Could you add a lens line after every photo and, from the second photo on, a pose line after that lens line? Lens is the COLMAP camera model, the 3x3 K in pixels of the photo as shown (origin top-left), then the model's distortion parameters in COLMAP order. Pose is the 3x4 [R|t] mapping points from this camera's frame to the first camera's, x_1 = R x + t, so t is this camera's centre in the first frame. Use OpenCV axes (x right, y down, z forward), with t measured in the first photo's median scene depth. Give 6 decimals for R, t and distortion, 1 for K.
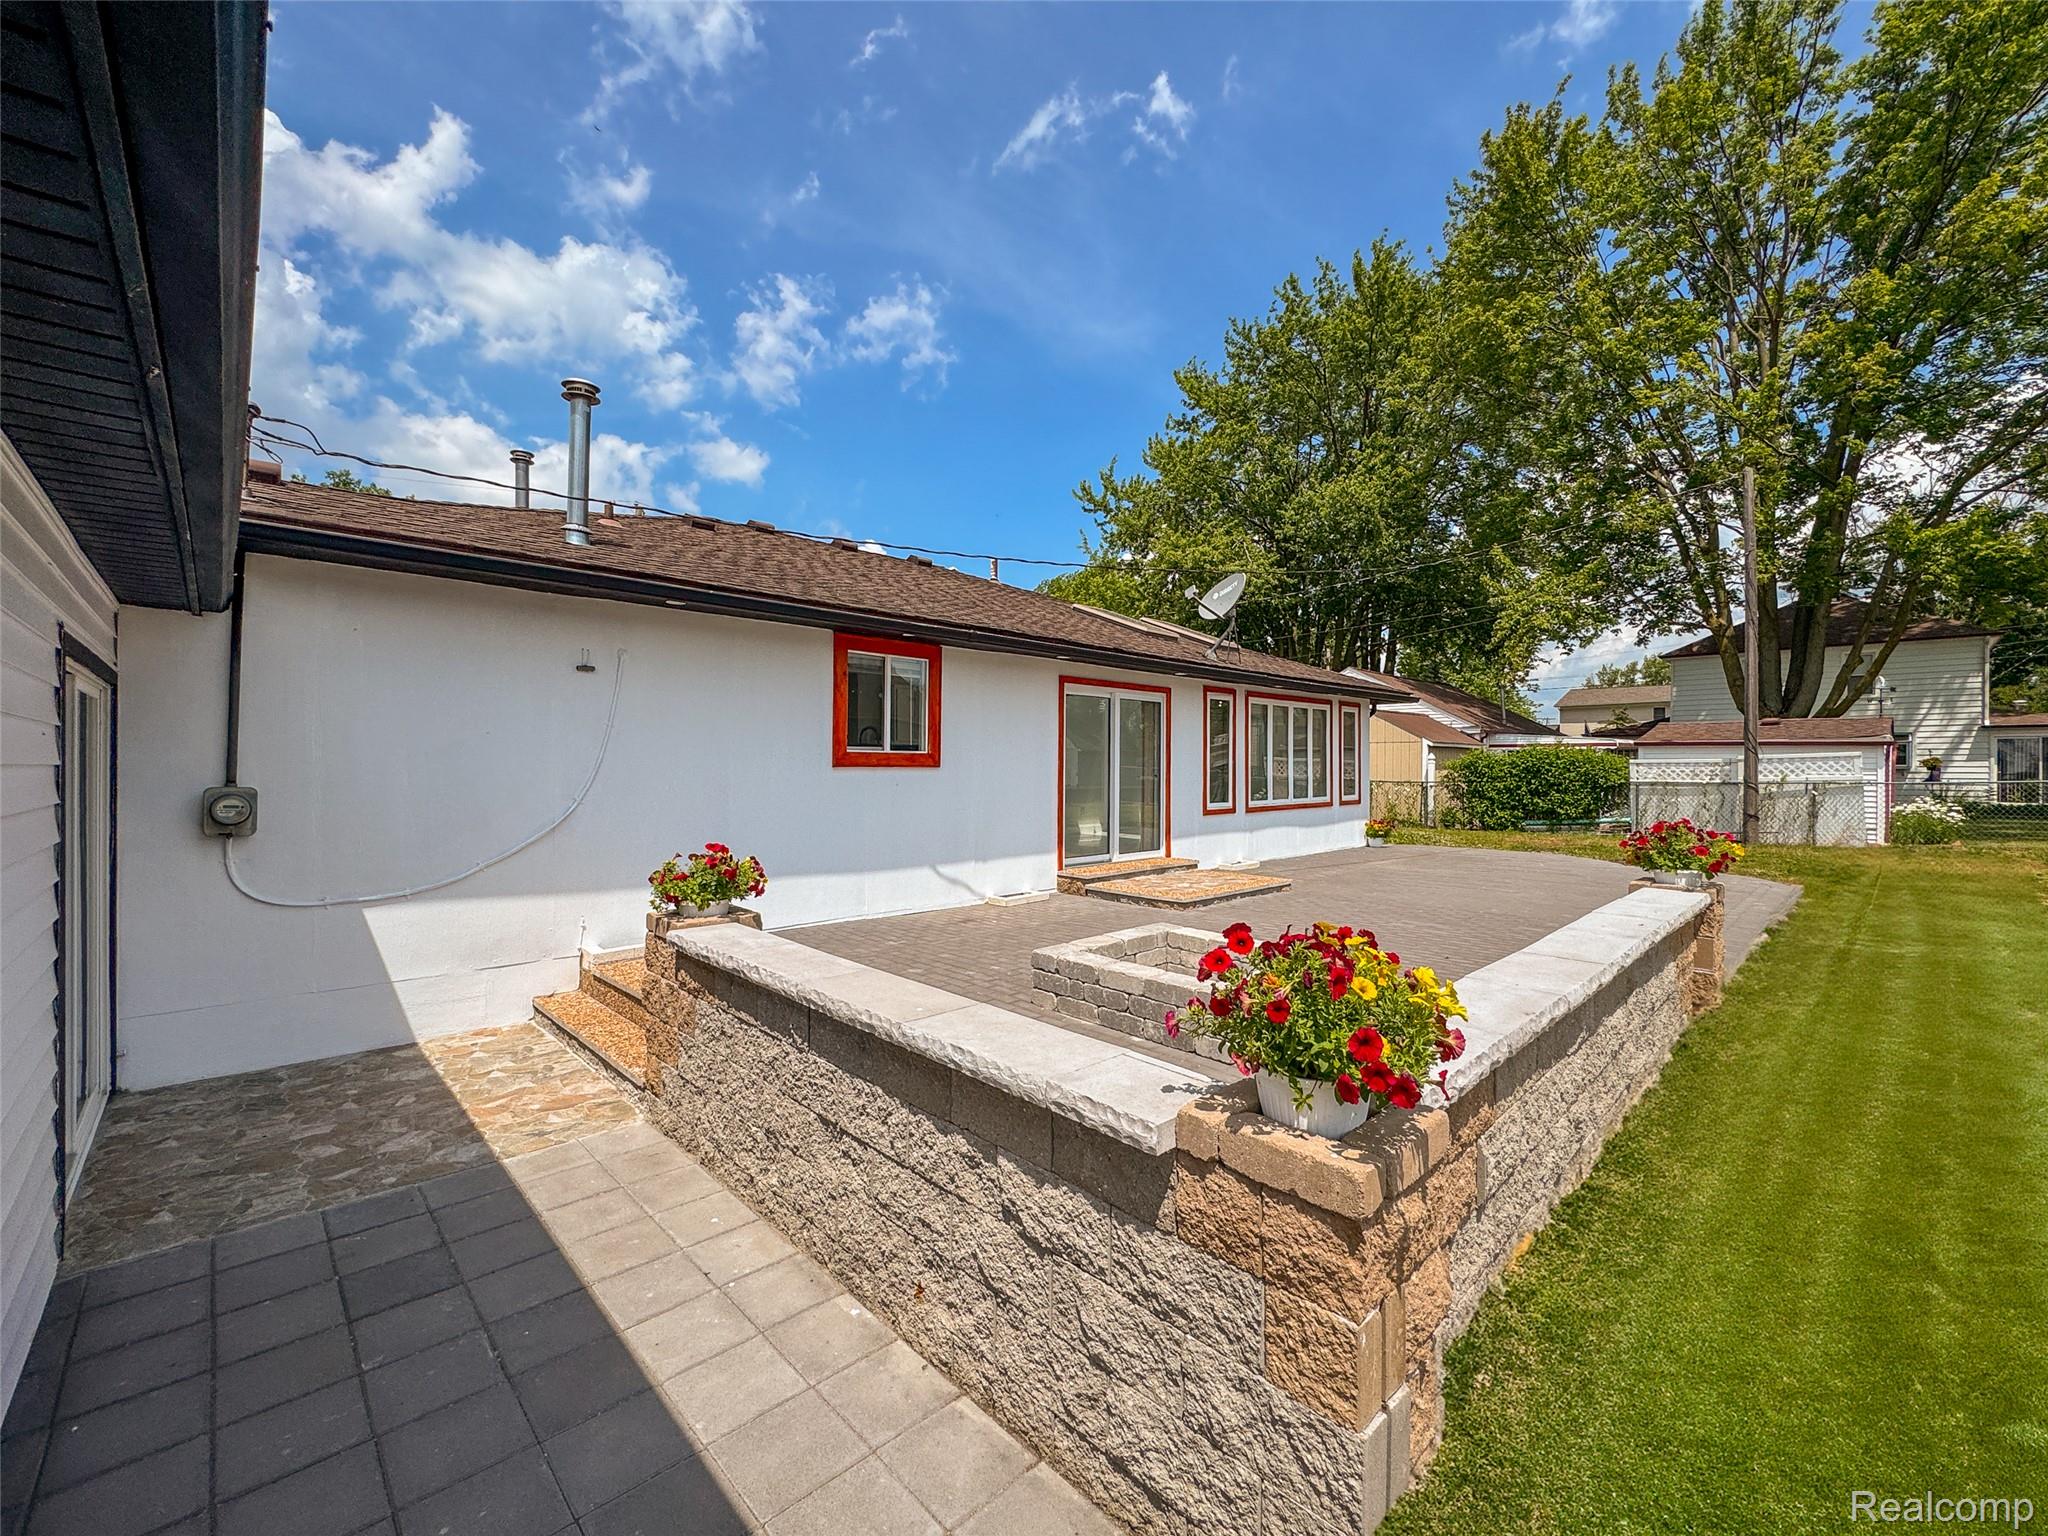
lens RADIAL K [[856.5, 0, 1003.9], [0, 856.5, 774.1], [0, 0, 1]] dist [-0.010526, 0.001596]
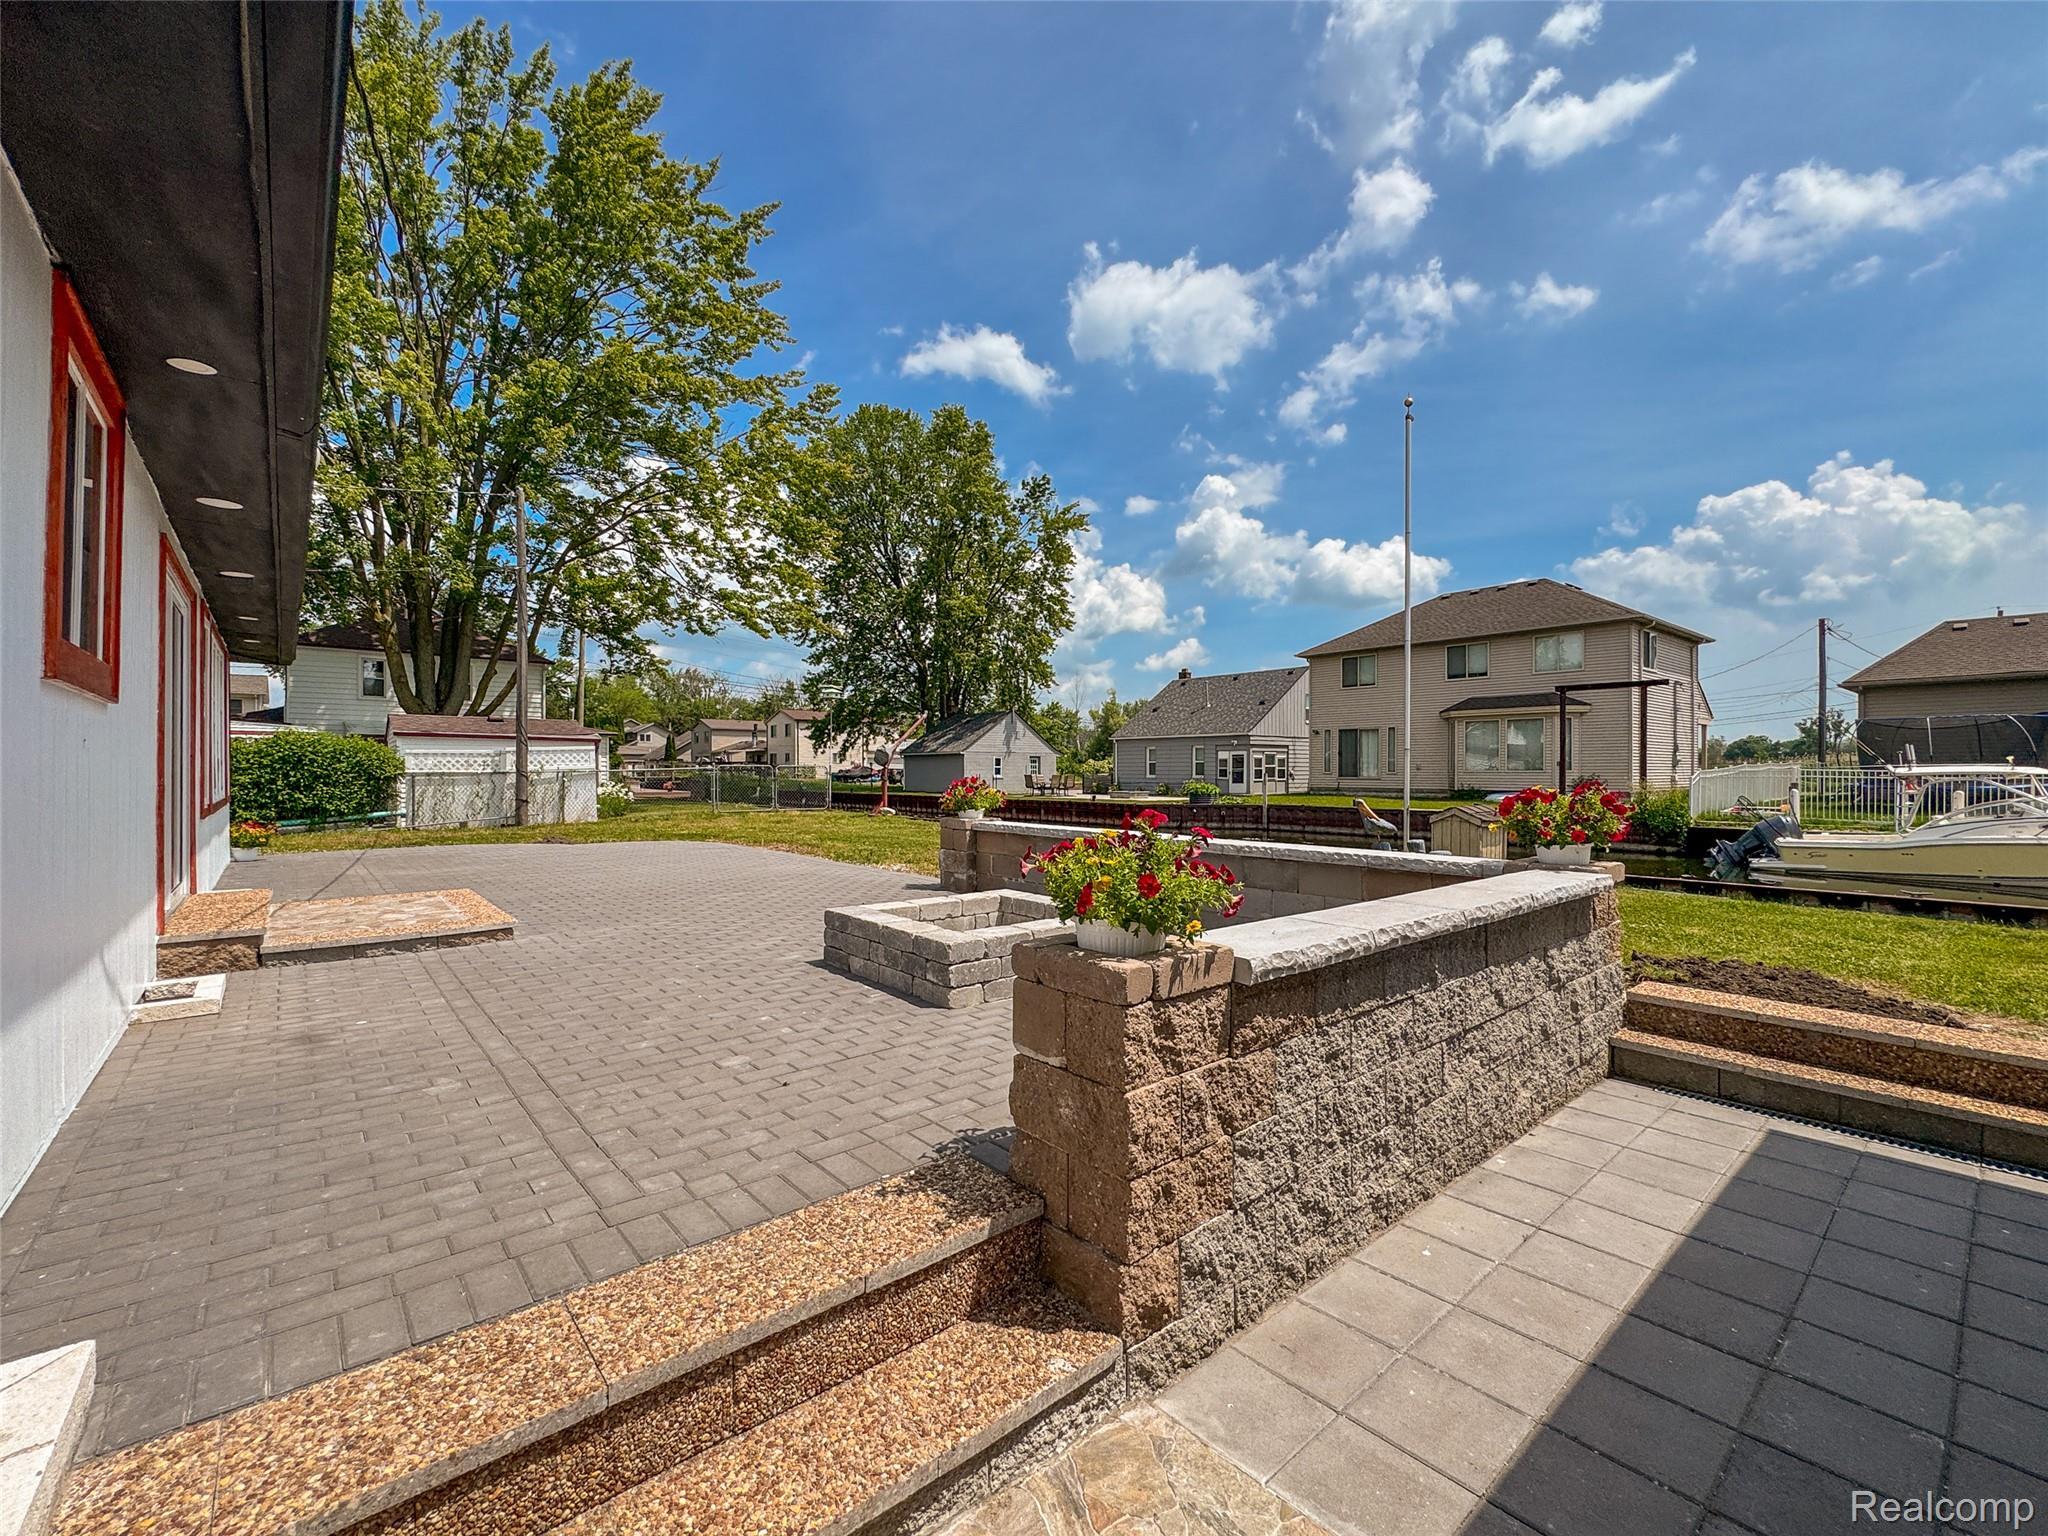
lens RADIAL K [[856.5, 0, 1055.5], [0, 856.5, 768.8], [0, 0, 1]] dist [-0.010526, 0.001596]
pose [[0.017726, -0.001481, 0.999842, -0.240406], [0.011548, 0.999933, 0.001277, 0.013762], [-0.999776, 0.011523, 0.017742, 0.279756]]
